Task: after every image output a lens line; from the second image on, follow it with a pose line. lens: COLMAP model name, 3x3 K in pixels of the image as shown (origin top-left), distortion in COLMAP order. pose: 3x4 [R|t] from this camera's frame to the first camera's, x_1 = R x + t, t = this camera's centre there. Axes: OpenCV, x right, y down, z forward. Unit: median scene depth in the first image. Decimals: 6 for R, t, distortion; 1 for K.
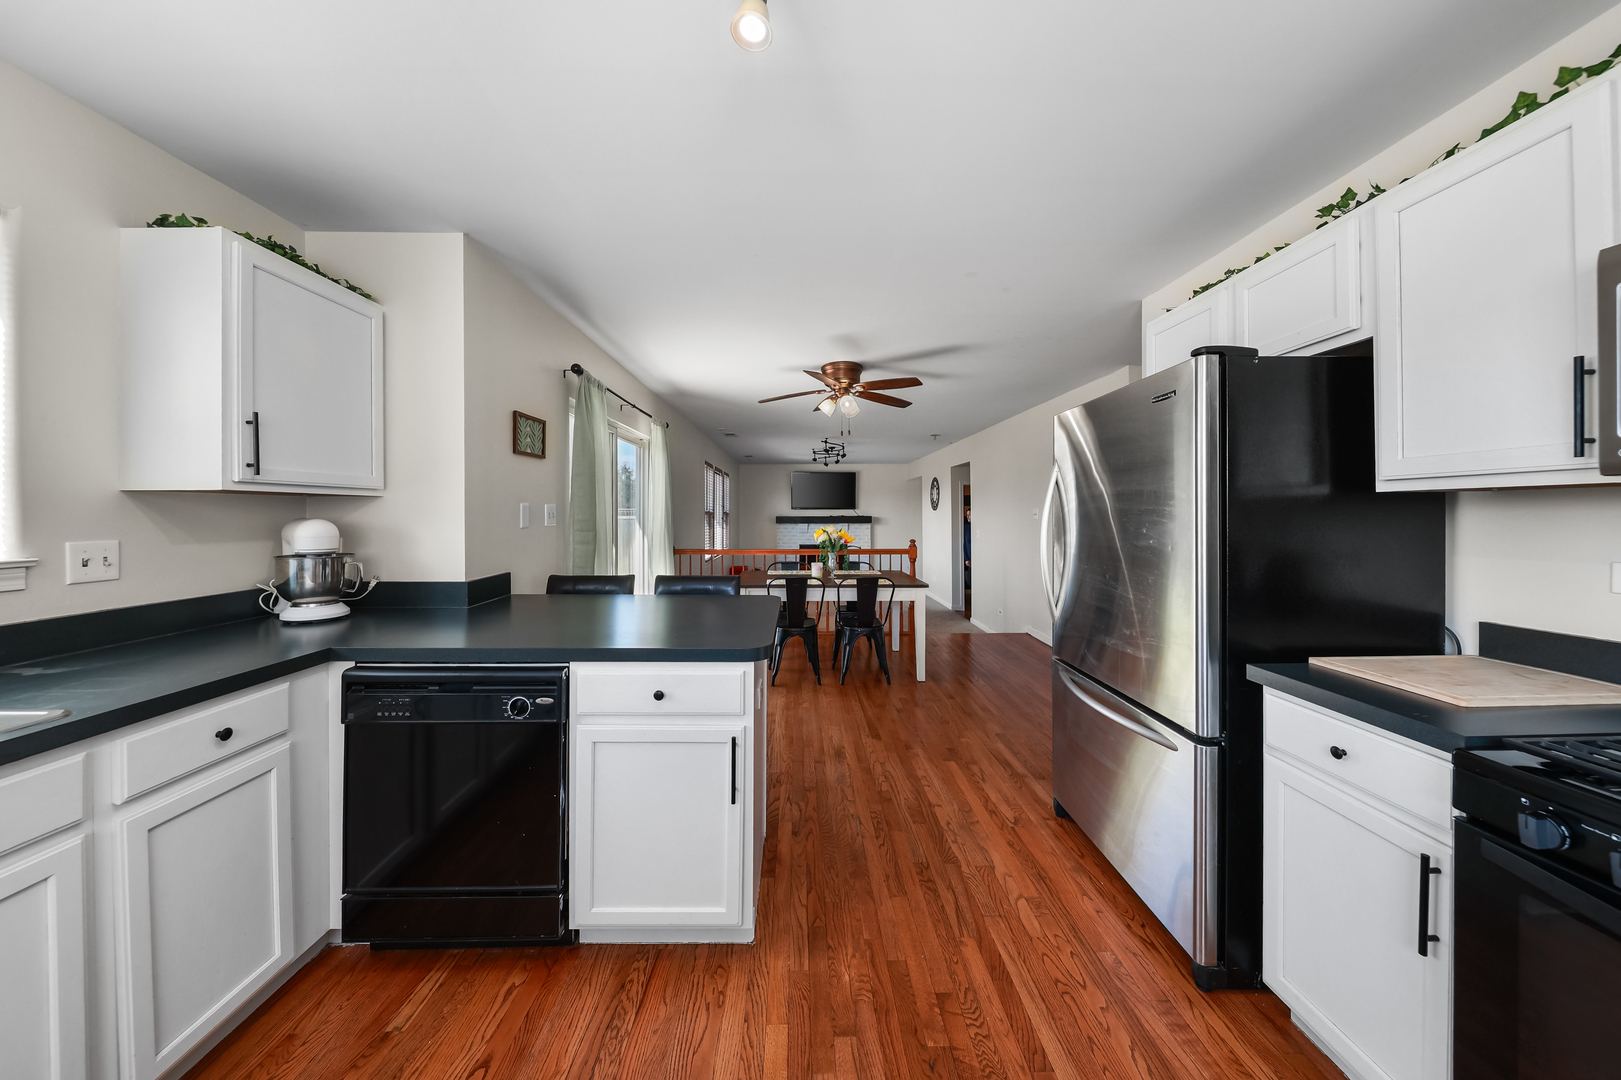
lens RADIAL K [[526.8, 0, 808.7], [0, 526.8, 520.2], [0, 0, 1]] dist [-0.000824, -0.000145]
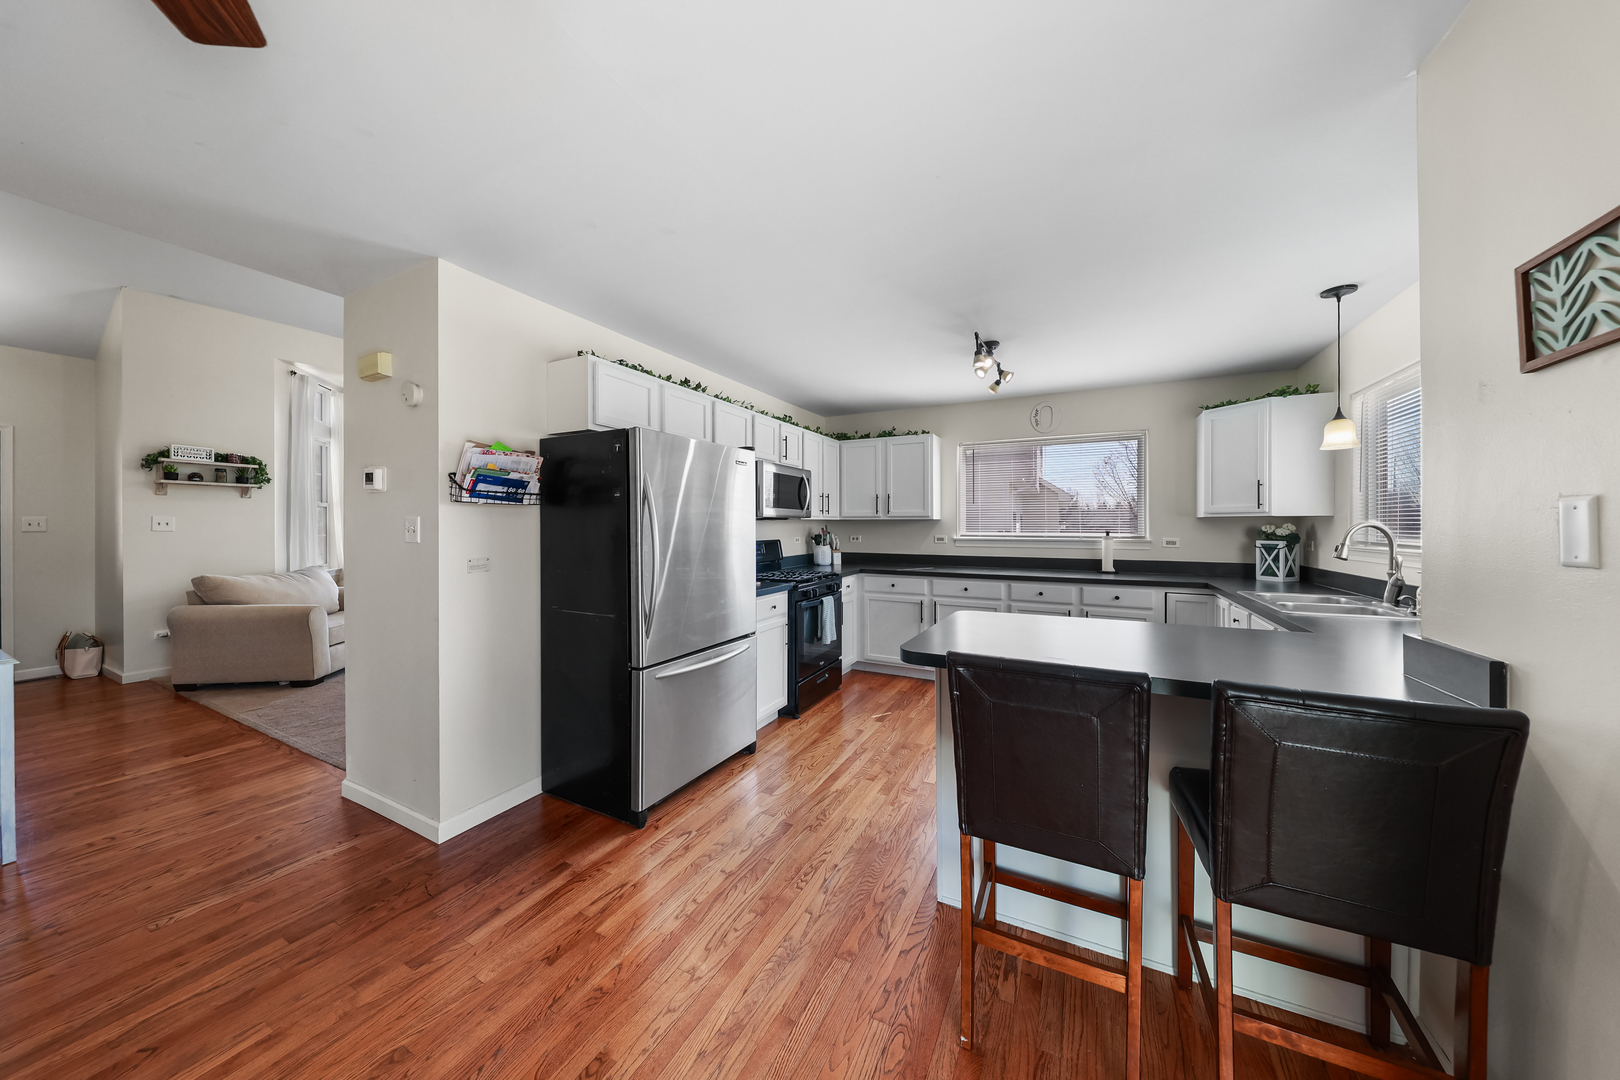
lens RADIAL K [[526.5, 0, 808.2], [0, 526.5, 520.3], [0, 0, 1]] dist [-0.000824, -0.000145]
pose [[-0.876981, 0.007779, 0.480463, -0.257452], [0.007679, 0.999968, -0.002174, -0.018041], [-0.480464, 0.001782, -0.877013, 1.522058]]
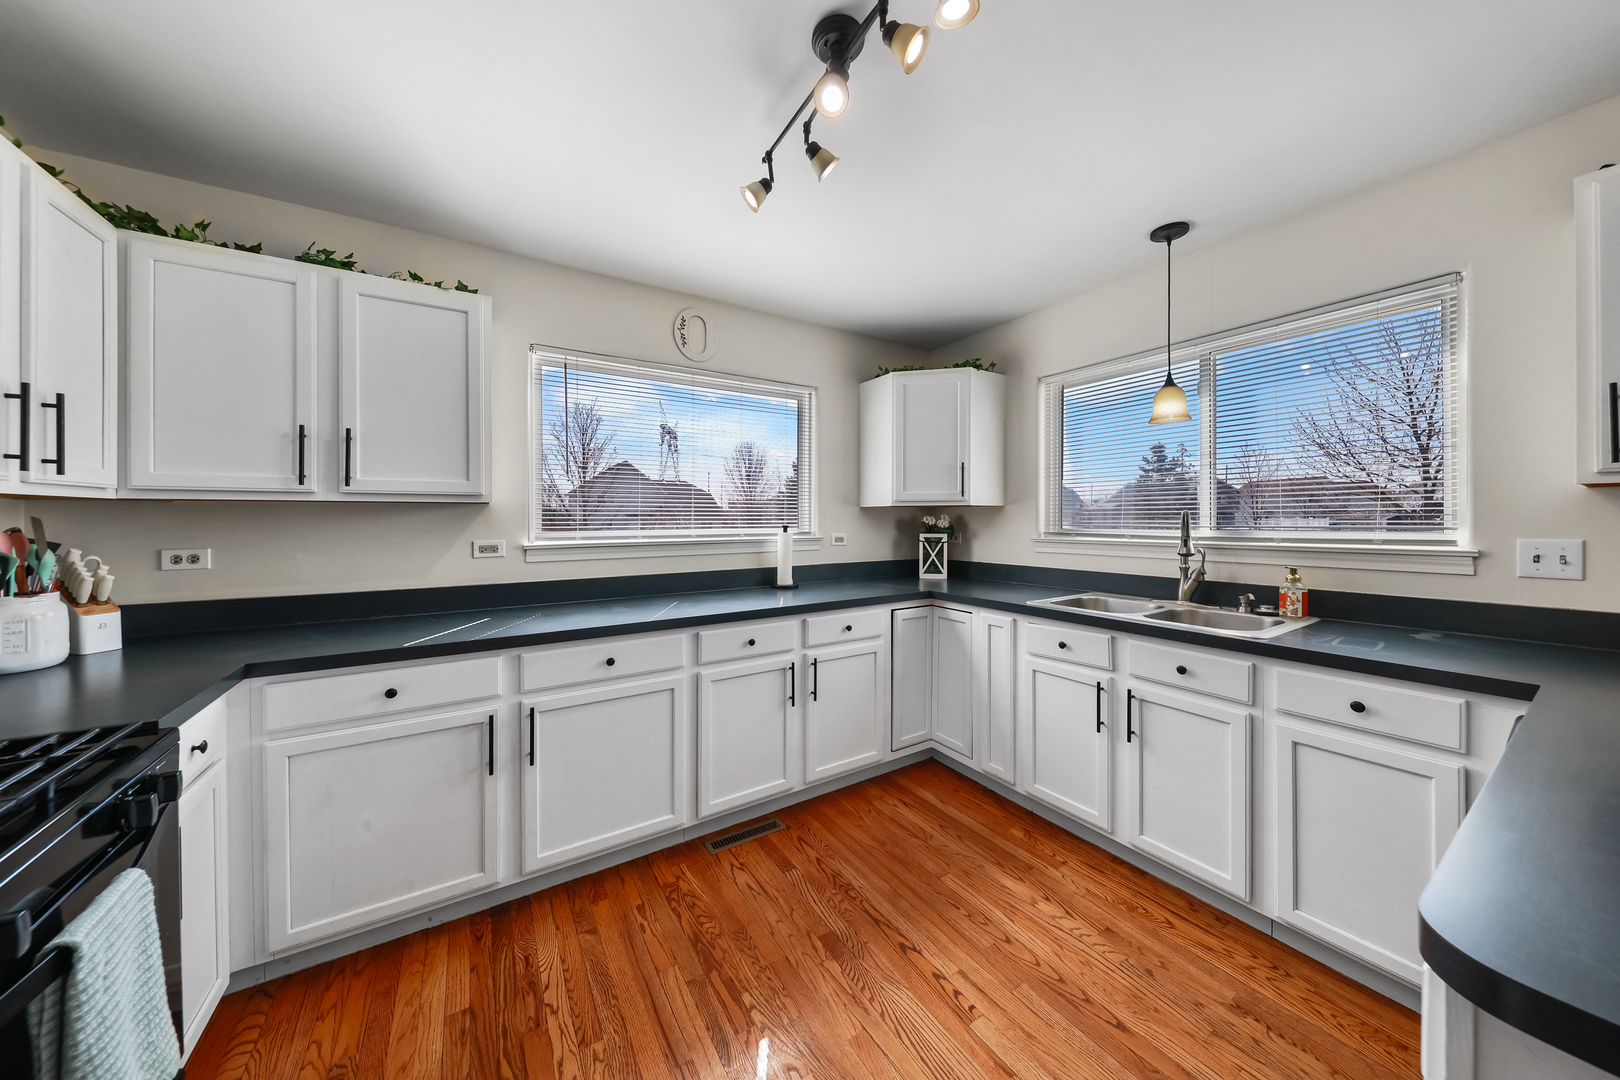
lens RADIAL K [[526.5, 0, 808.2], [0, 526.5, 520.3], [0, 0, 1]] dist [-0.000824, -0.000145]
pose [[-0.857686, 0.008201, -0.514109, 0.227929], [0.000798, 0.999893, 0.014620, -0.007568], [0.514174, 0.012129, -0.857600, 0.624230]]
